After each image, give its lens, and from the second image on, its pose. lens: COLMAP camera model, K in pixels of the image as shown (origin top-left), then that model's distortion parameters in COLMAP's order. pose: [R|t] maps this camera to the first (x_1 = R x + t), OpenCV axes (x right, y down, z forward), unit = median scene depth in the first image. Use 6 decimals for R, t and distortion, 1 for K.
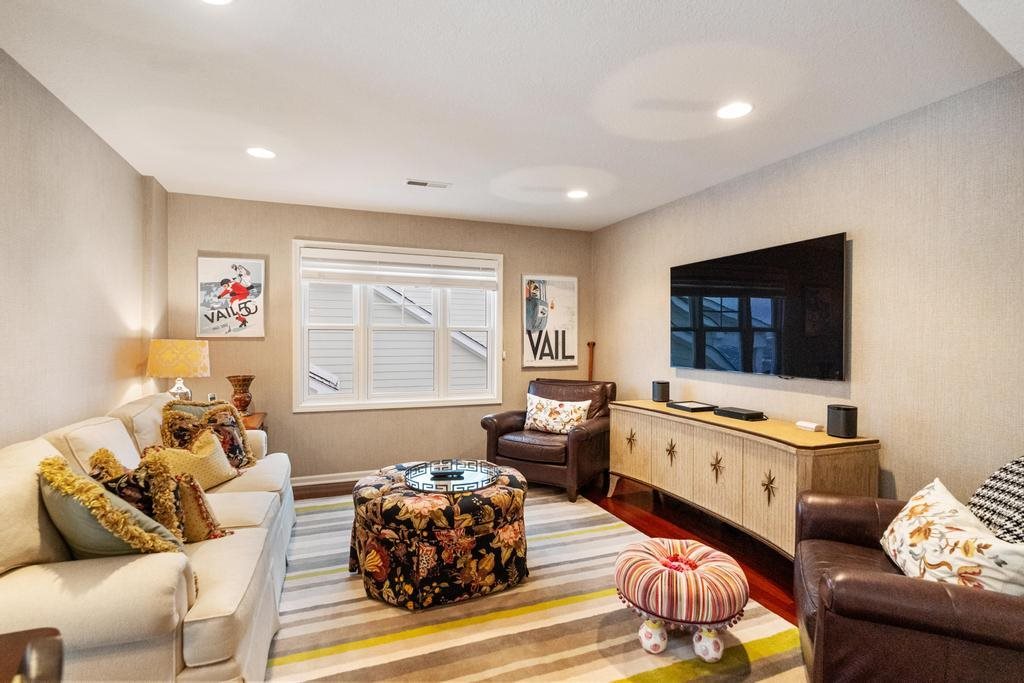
lens RADIAL K [[500.1, 0, 511.8], [0, 500.1, 344.2], [0, 0, 1]] dist [-0.001029, -0.000154]
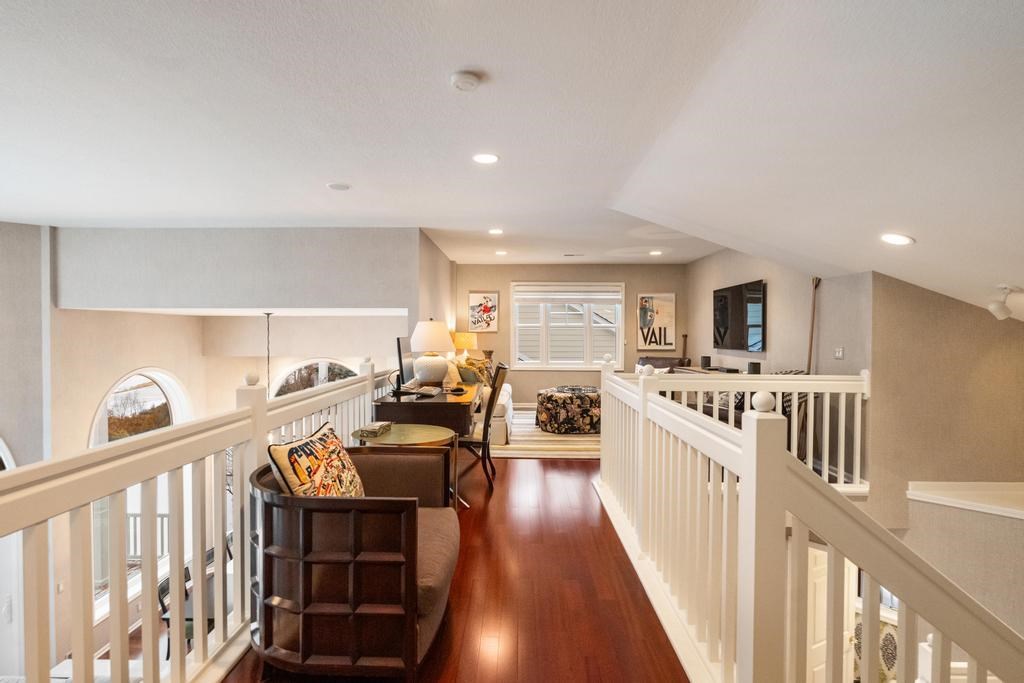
lens RADIAL K [[511.3, 0, 513.6], [0, 511.3, 345.0], [0, 0, 1]] dist [-0.003142, 0.001183]
pose [[0.930119, 0.005874, -0.367210, 0.329072], [-0.003099, 0.999962, 0.008147, 0.022892], [0.367244, -0.006440, 0.930102, -0.912531]]
